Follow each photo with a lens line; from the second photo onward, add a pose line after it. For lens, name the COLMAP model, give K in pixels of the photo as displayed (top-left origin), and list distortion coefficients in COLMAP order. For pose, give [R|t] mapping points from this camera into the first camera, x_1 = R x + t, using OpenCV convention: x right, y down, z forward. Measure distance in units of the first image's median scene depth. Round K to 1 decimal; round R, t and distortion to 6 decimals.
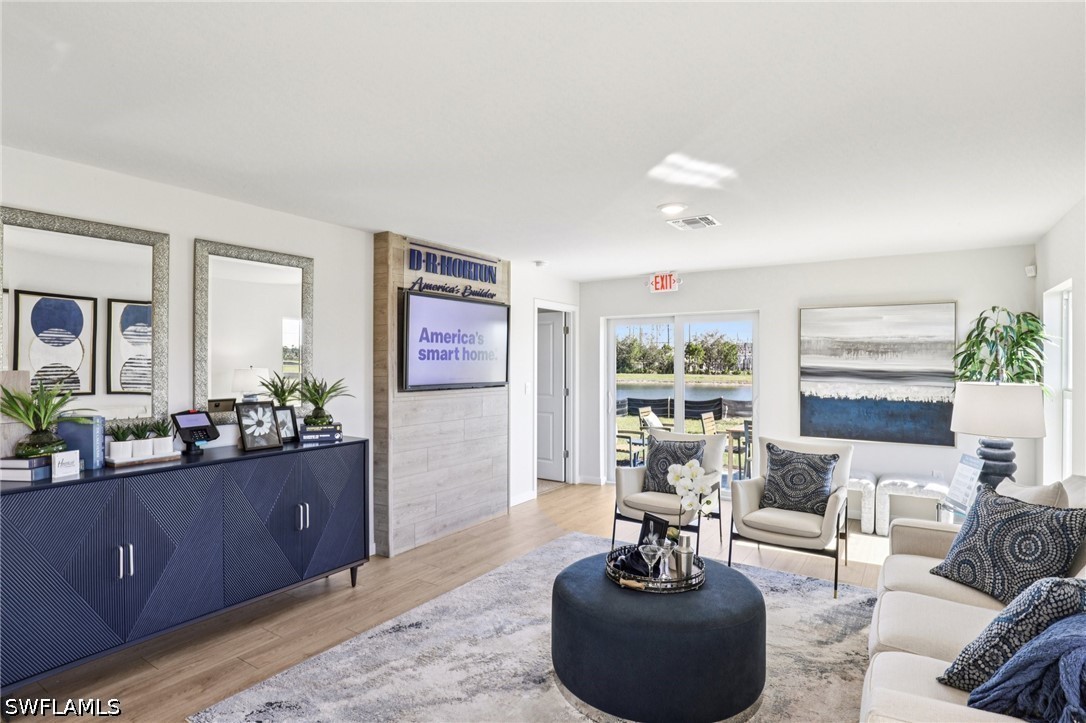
lens RADIAL K [[568.1, 0, 544.1], [0, 568.1, 360.0], [0, 0, 1]] dist [-0.019820, -0.000345]
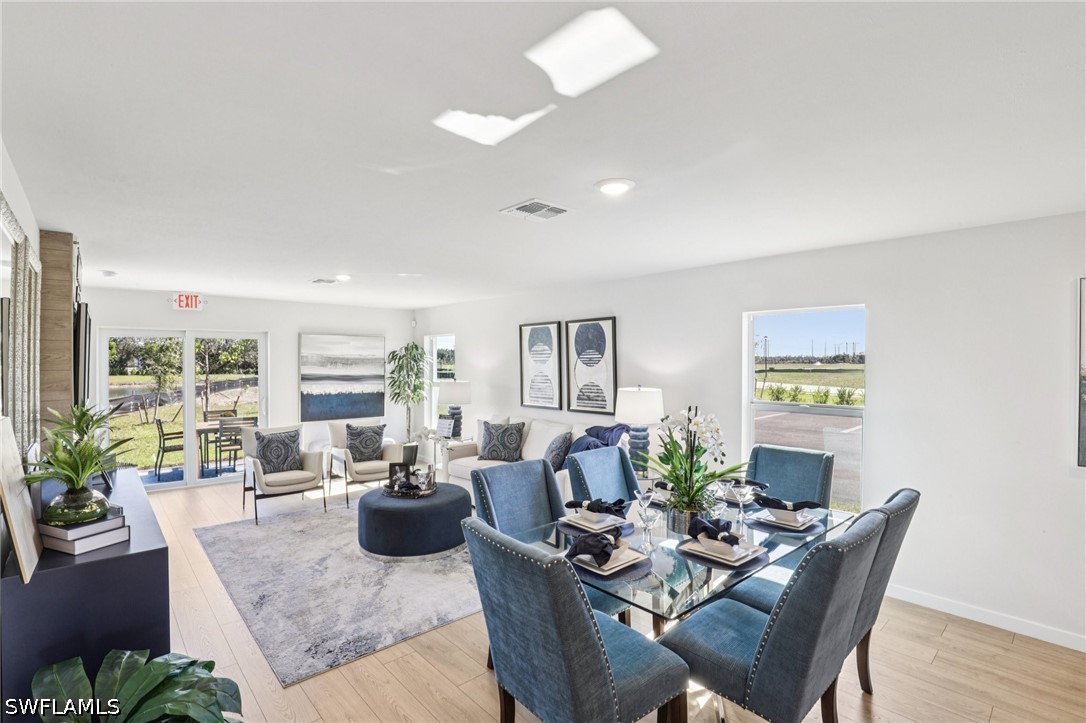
lens RADIAL K [[506.1, 0, 539.2], [0, 506.1, 364.0], [0, 0, 1]] dist [-0.020198, 0.001572]
pose [[0.261518, -0.007286, 0.965171, -0.672980], [-0.003065, 0.999960, 0.008379, -0.028500], [-0.965194, -0.005149, 0.261486, 0.084123]]
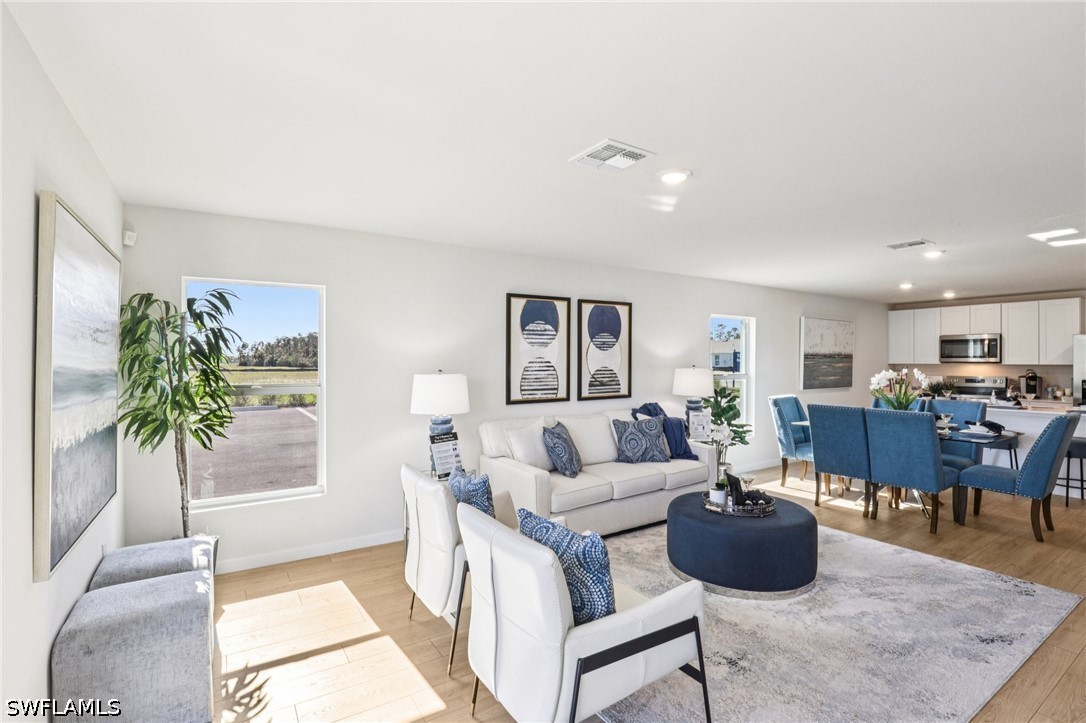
lens RADIAL K [[506.1, 0, 535.9], [0, 506.1, 362.6], [0, 0, 1]] dist [-0.020198, 0.001572]
pose [[-0.912833, -0.008989, 0.408234, 0.075484], [-0.007317, 0.999957, 0.005658, 0.004436], [-0.408268, 0.002178, -0.912860, 1.241140]]
